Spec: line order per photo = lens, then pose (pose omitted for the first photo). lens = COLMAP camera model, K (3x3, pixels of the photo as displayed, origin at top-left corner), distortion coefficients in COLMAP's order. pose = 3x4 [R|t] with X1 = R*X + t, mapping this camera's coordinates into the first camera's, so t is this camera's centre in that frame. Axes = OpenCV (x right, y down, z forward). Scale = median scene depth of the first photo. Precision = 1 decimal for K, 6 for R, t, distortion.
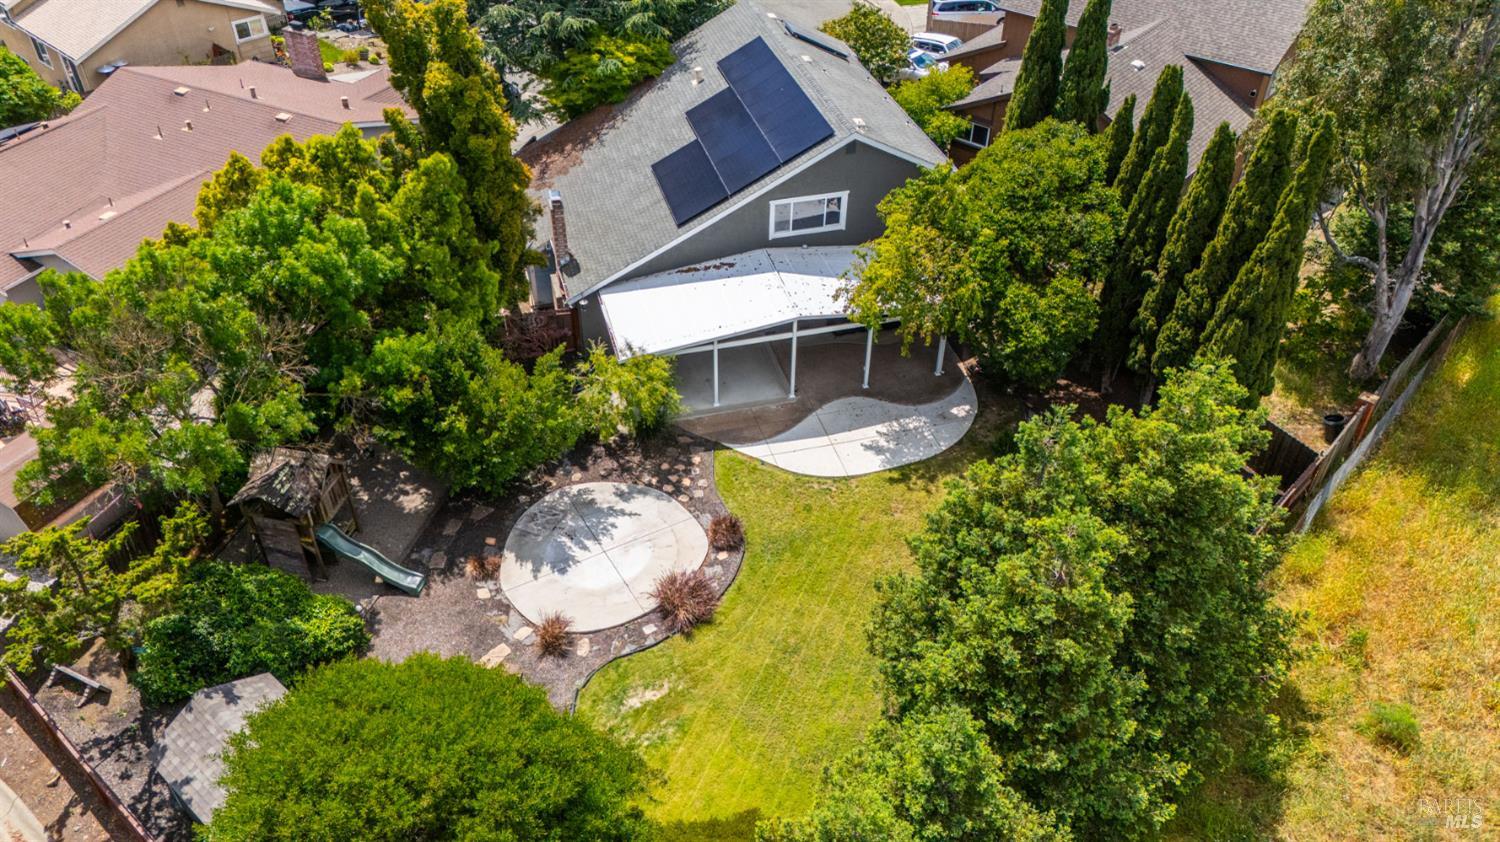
lens RADIAL K [[1090.5, 0, 750.0], [0, 1090.5, 421.0], [0, 0, 1]] dist [0.083490, -0.088675]
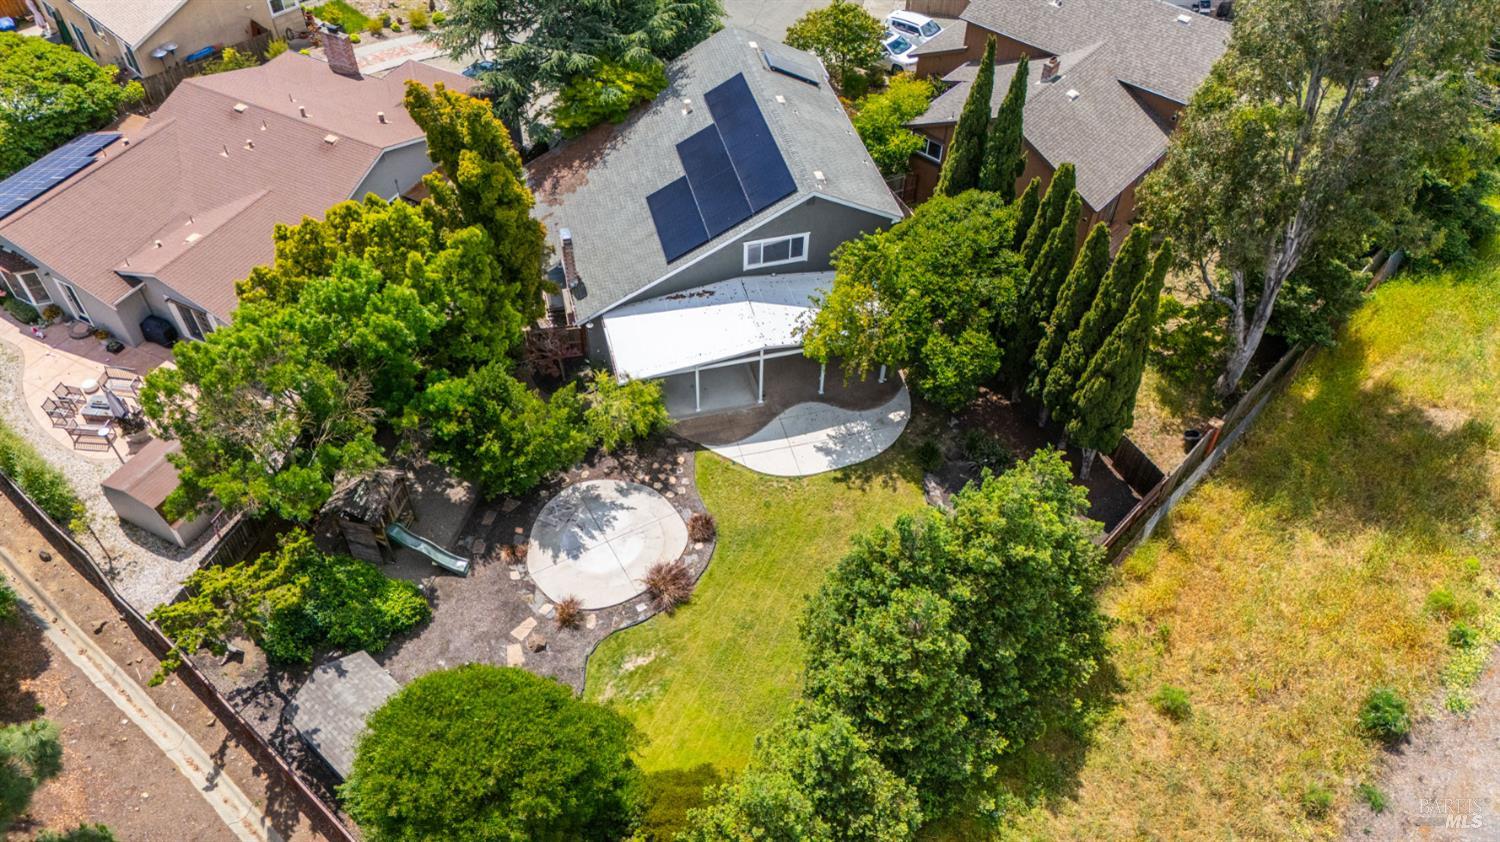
lens RADIAL K [[1085.8, 0, 750.0], [0, 1085.8, 421.0], [0, 0, 1]] dist [0.091964, -0.111873]
pose [[0.999878, 0.014113, -0.006711, 0.040326], [-0.012995, 0.989408, 0.144576, -0.201537], [0.008680, -0.144471, 0.989471, -0.241062]]
